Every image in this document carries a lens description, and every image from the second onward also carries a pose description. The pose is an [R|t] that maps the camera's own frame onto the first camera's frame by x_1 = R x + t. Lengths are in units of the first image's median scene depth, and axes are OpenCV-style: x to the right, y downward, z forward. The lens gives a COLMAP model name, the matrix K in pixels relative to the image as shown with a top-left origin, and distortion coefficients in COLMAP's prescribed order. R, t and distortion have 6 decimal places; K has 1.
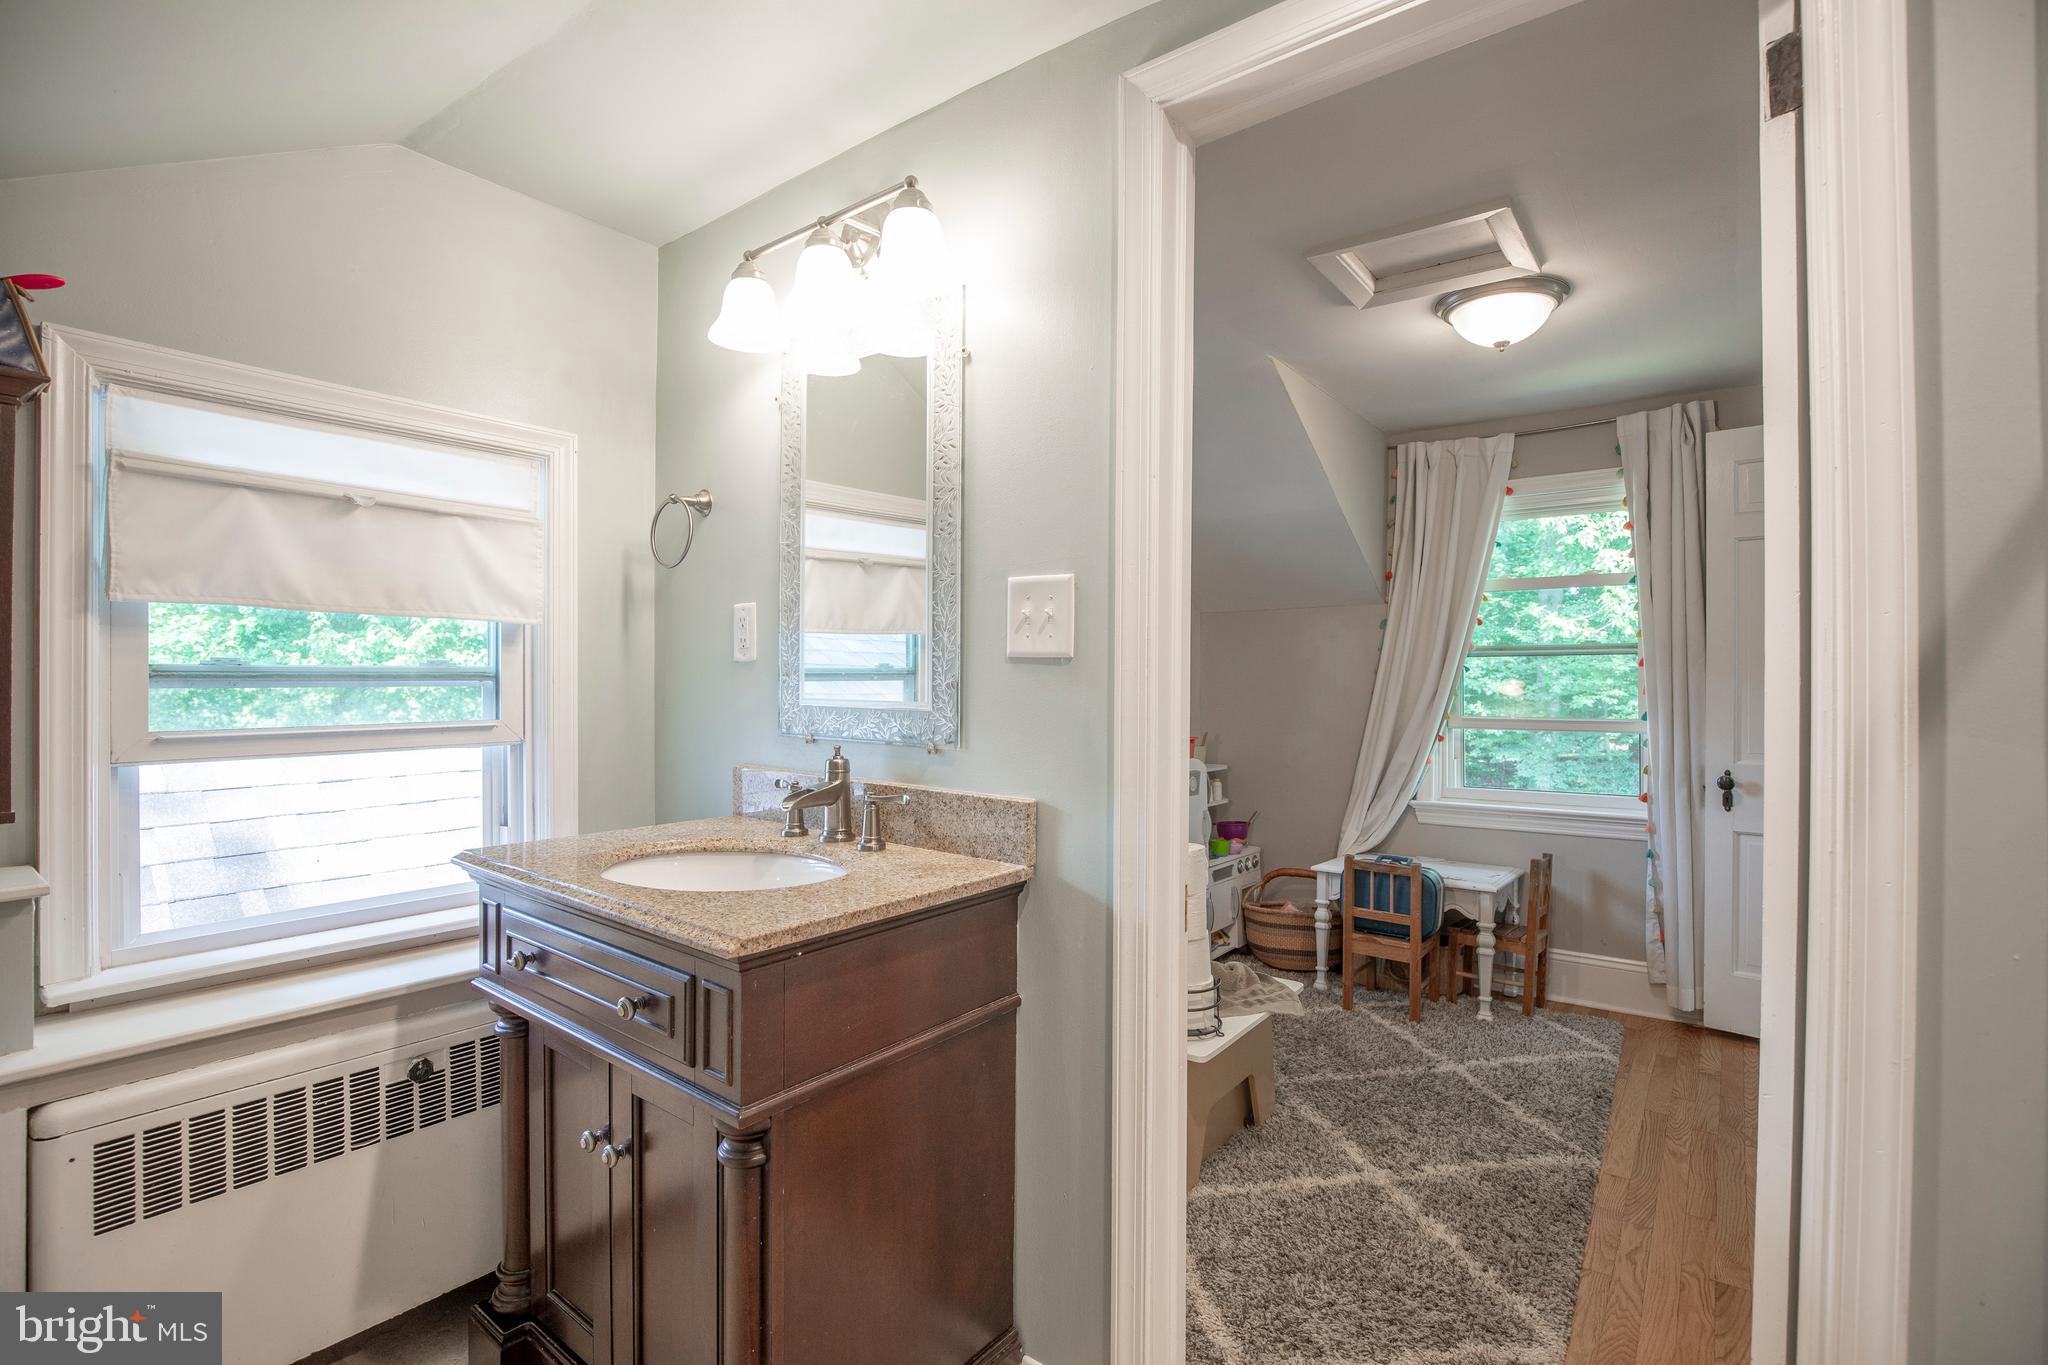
lens RADIAL K [[939.8, 0, 1038.6], [0, 939.8, 677.3], [0, 0, 1]] dist [-0.027411, 0.001234]
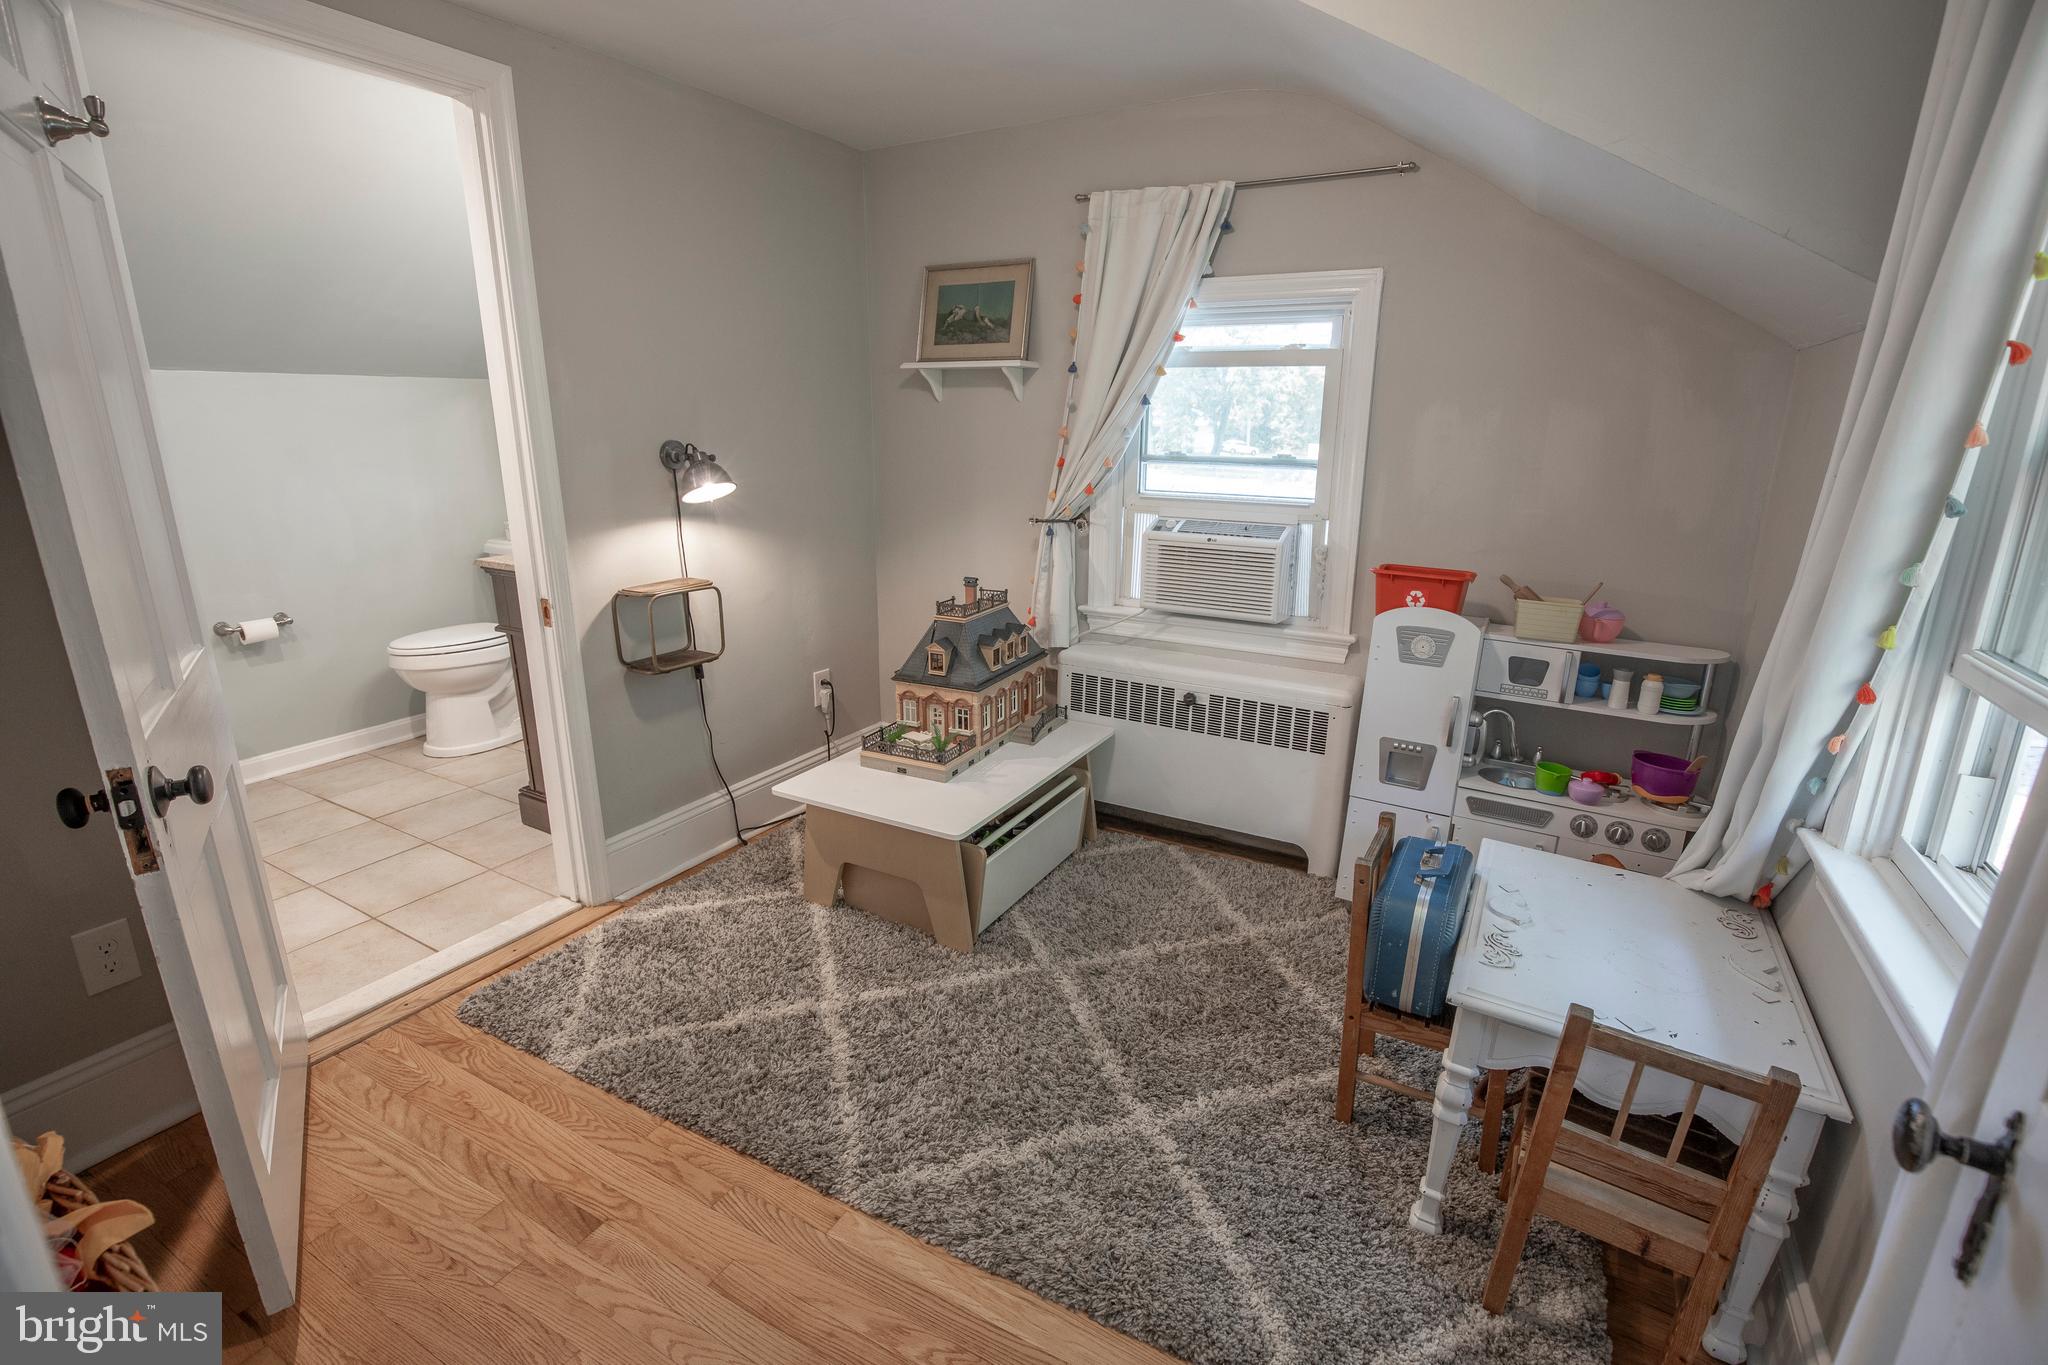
lens RADIAL K [[919.4, 0, 1024.0], [0, 919.4, 682.5], [0, 0, 1]] dist [-0.031536, 0.000117]
pose [[0.132268, 0.263365, -0.955586, 0.828032], [-0.012166, 0.964415, 0.264115, -0.028226], [0.991139, -0.023309, 0.130765, 0.734036]]
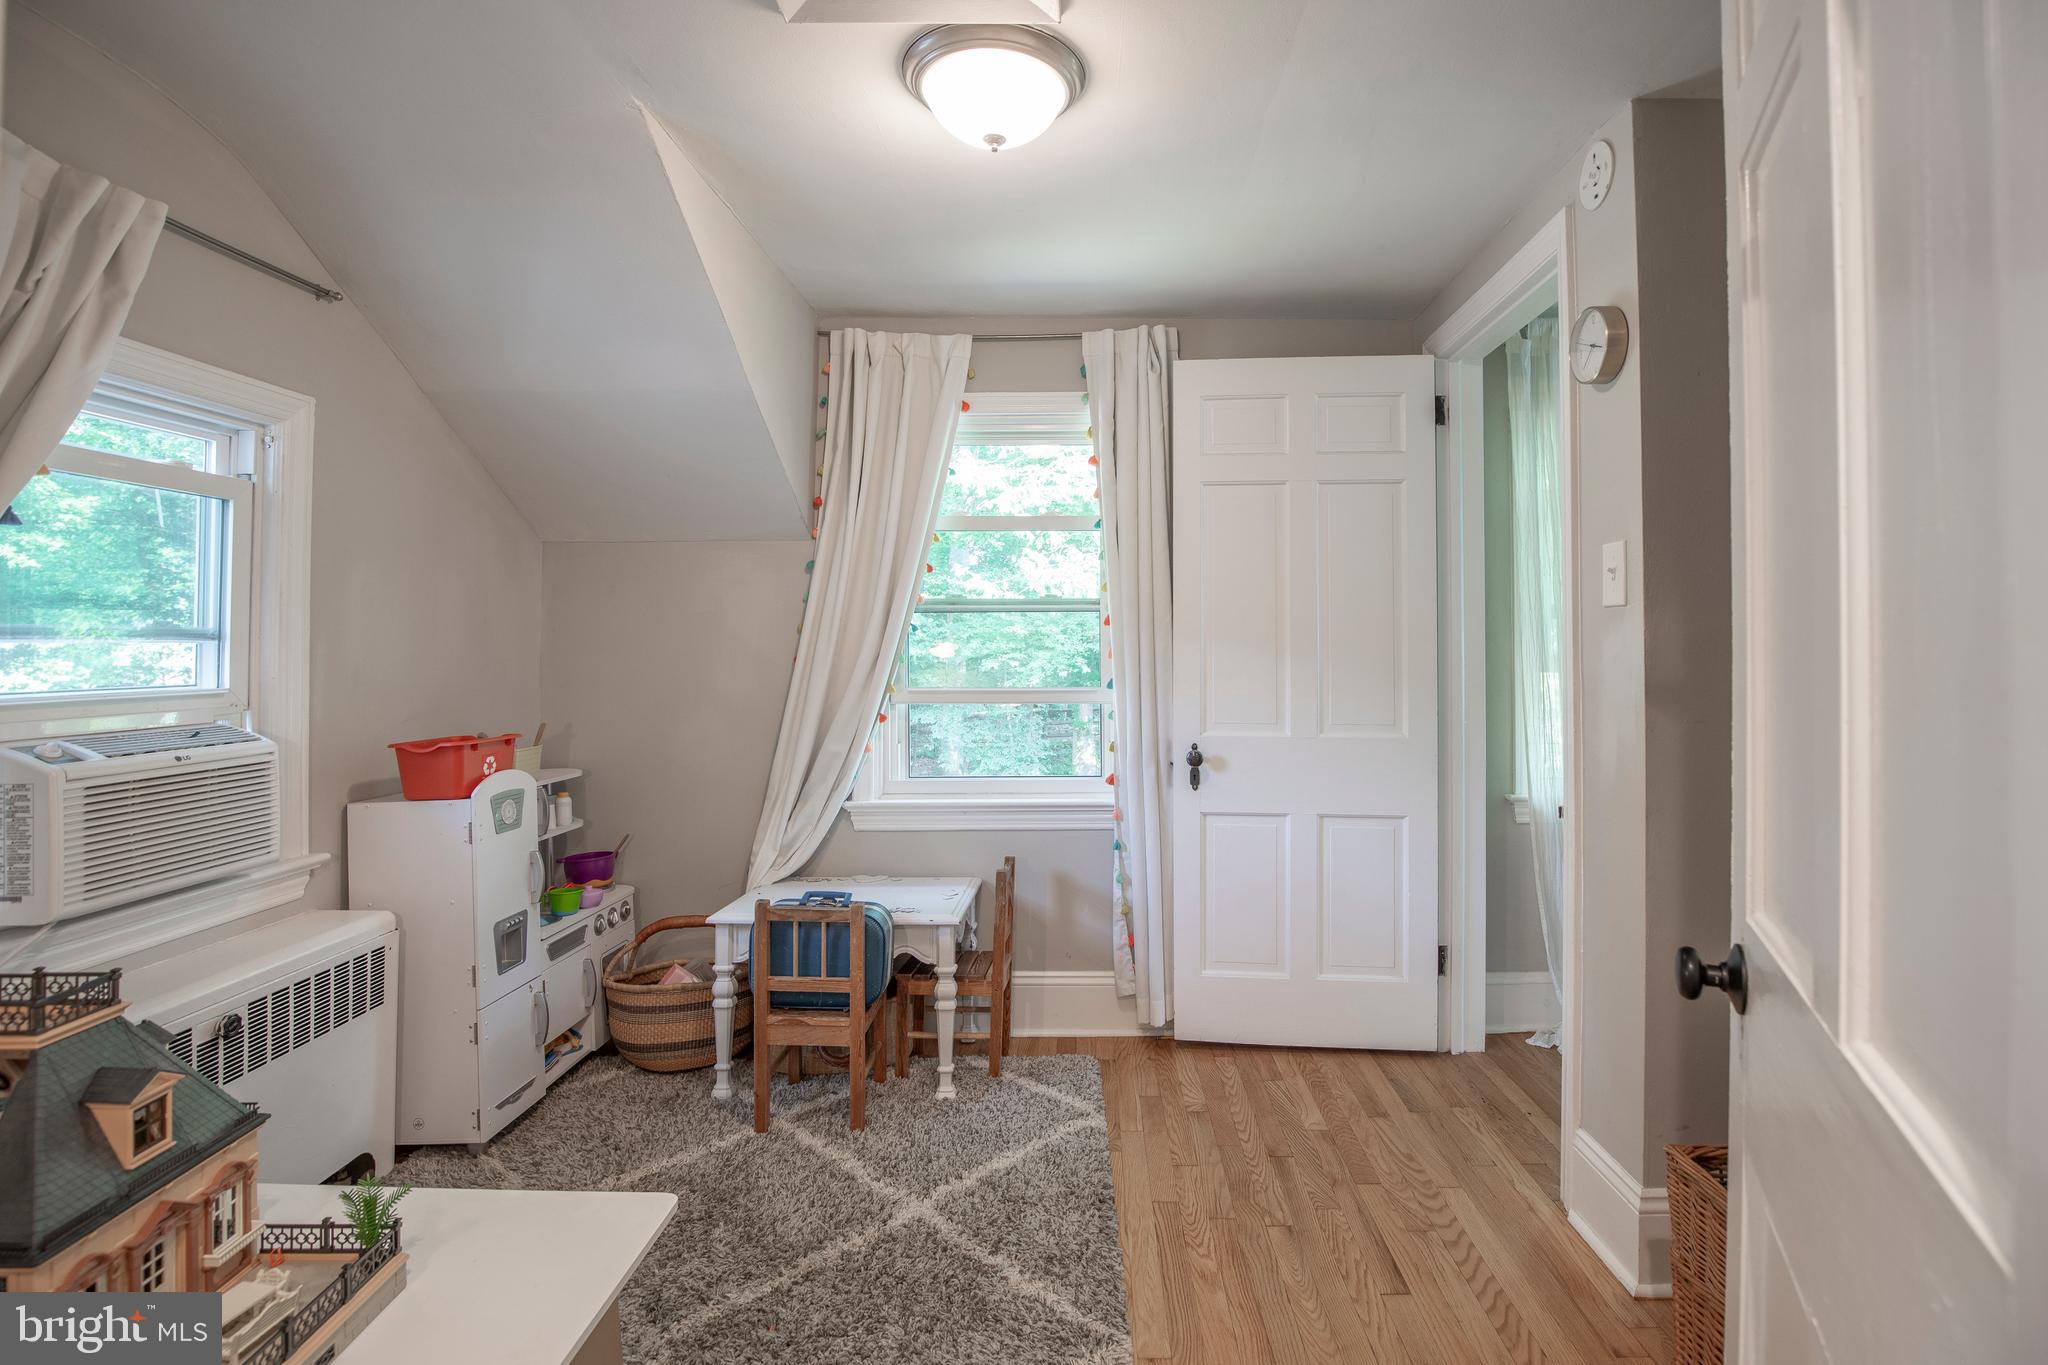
lens RADIAL K [[952.7, 0, 1078.0], [0, 952.7, 620.5], [0, 0, 1]] dist [-0.029797, 0.000341]
pose [[0.804605, 0.011470, 0.593699, 0.109967], [0.001632, 0.999767, -0.021526, 0.002509], [-0.593808, 0.018289, 0.804399, 0.319443]]
